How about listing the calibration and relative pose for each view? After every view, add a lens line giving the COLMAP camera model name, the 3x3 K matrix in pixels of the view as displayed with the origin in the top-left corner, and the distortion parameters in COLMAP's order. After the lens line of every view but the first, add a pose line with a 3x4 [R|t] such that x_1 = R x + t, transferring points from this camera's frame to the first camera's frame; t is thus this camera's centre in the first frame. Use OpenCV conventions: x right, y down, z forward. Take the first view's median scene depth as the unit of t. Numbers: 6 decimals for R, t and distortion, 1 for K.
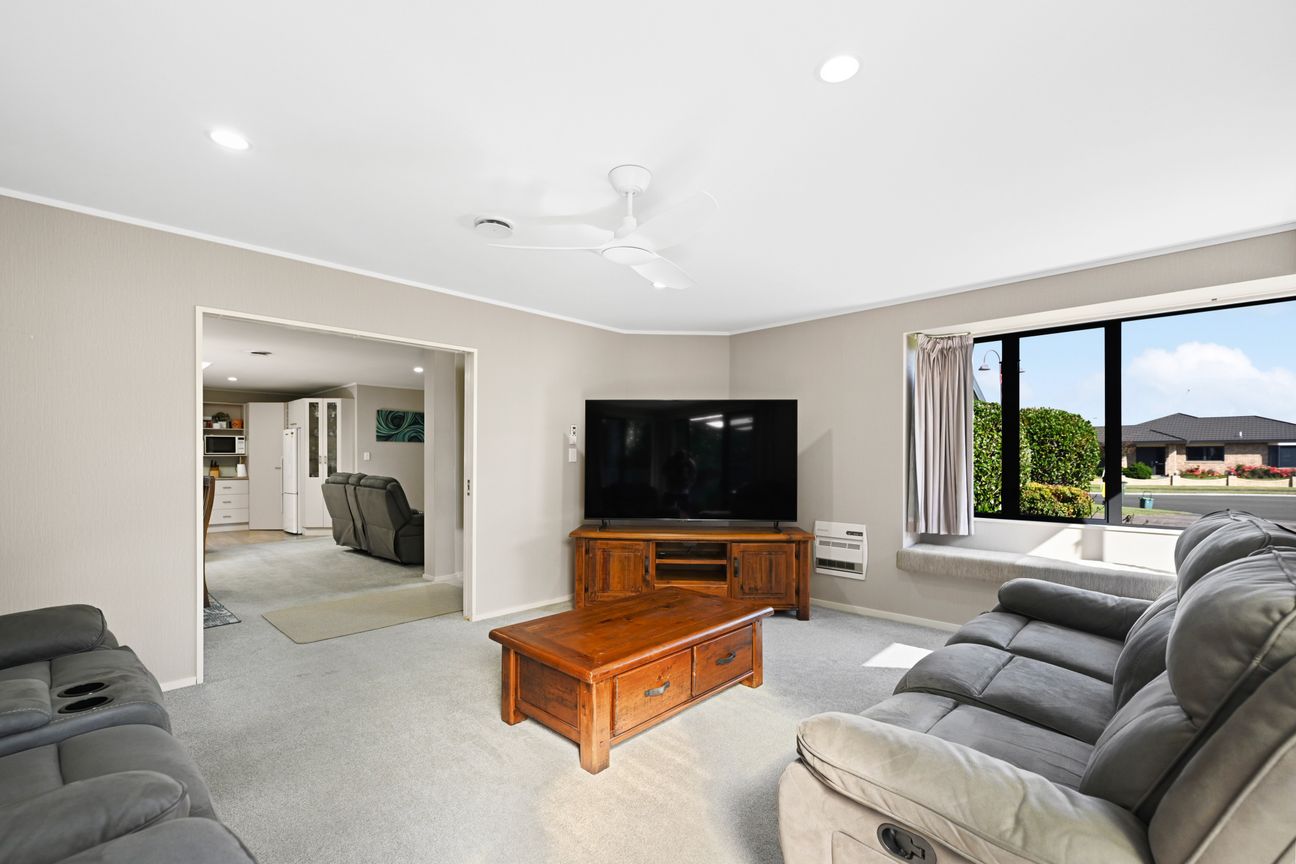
lens RADIAL K [[555.7, 0, 644.0], [0, 555.7, 455.0], [0, 0, 1]] dist [0.003042, 0.000100]
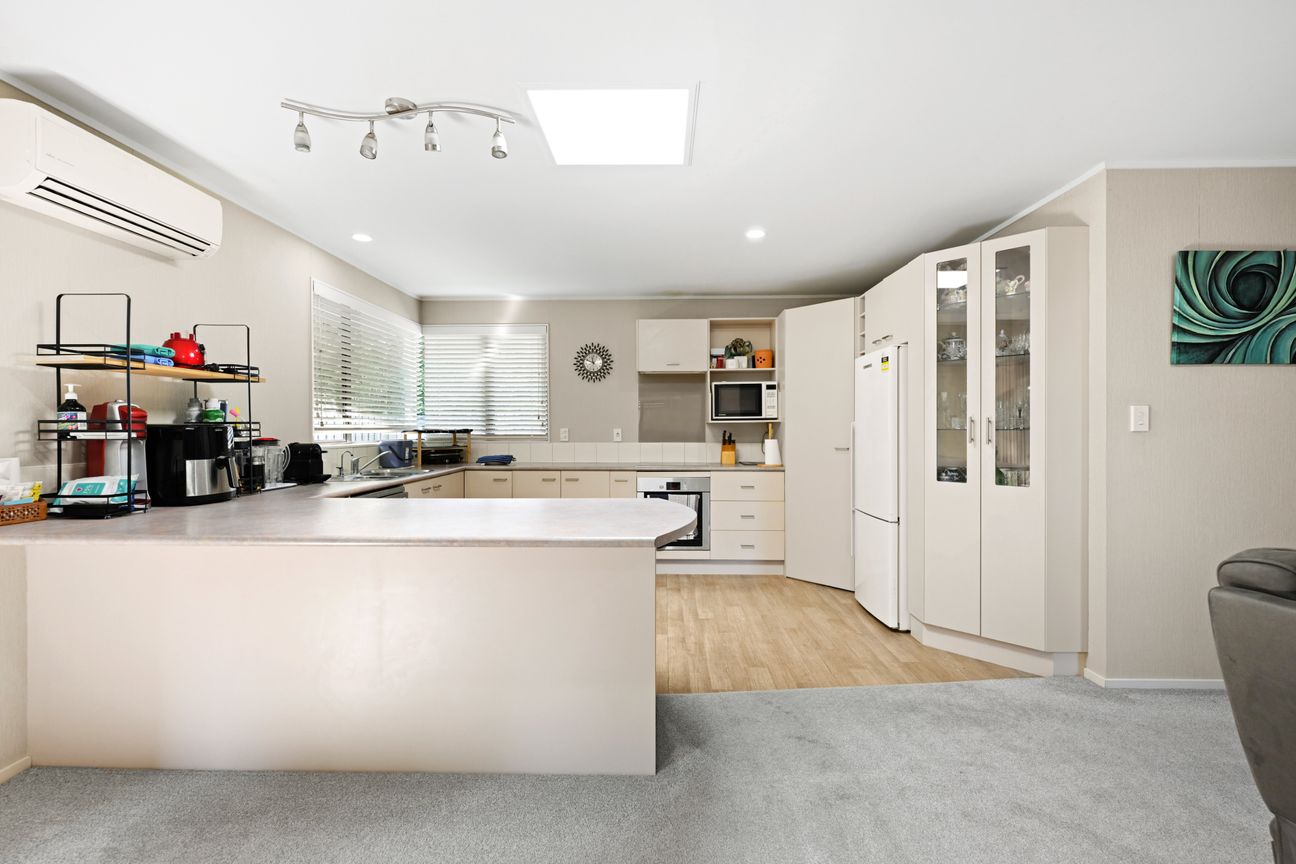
lens RADIAL K [[565.6, 0, 642.2], [0, 565.6, 433.1], [0, 0, 1]] dist [-0.000394, -0.000576]
pose [[0.663805, 0.005884, -0.747883, -0.429609], [0.004779, 0.999915, 0.012109, 0.004977], [0.747891, -0.011612, 0.663720, 0.588478]]
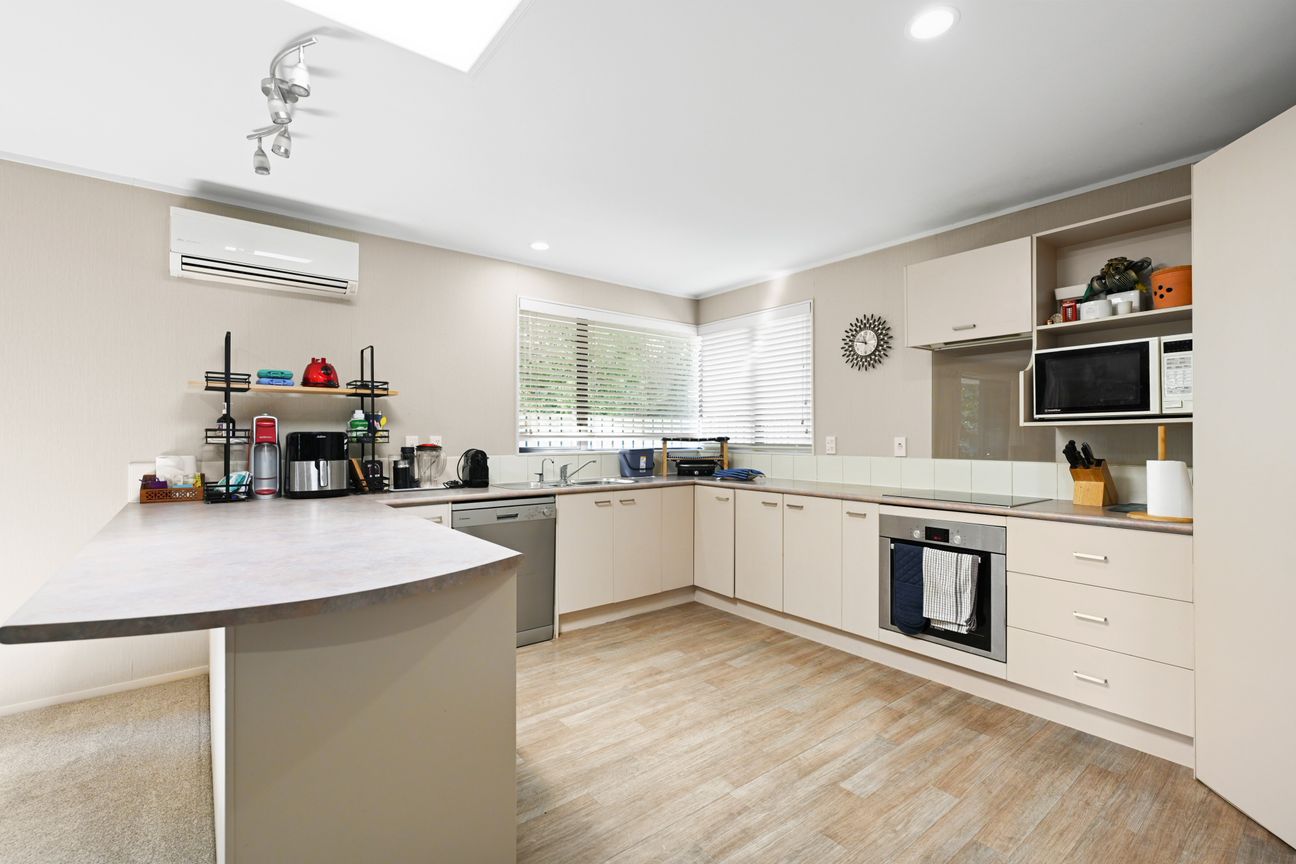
lens RADIAL K [[565.6, 0, 653.1], [0, 565.6, 431.8], [0, 0, 1]] dist [-0.000394, -0.000576]
pose [[-0.134240, -0.009478, -0.990904, -0.473095], [0.003984, 0.999941, -0.010105, 0.007036], [0.990941, -0.005304, -0.134194, 0.830355]]
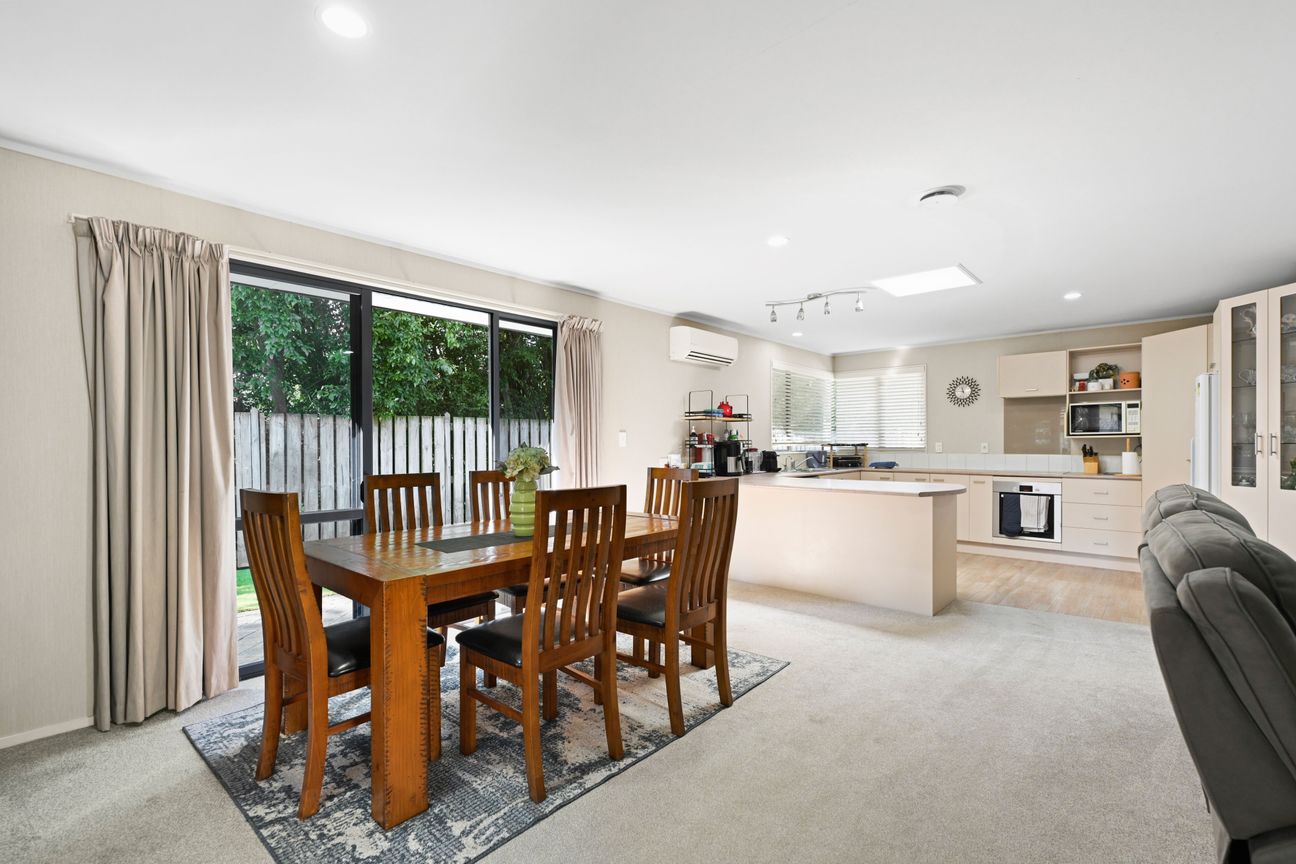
lens RADIAL K [[565.6, 0, 656.5], [0, 565.6, 445.5], [0, 0, 1]] dist [-0.000394, -0.000576]
pose [[0.024362, 0.003898, -0.999696, -0.172495], [0.007999, 0.999960, 0.004094, 0.004349], [0.999671, -0.008097, 0.024330, 0.517193]]
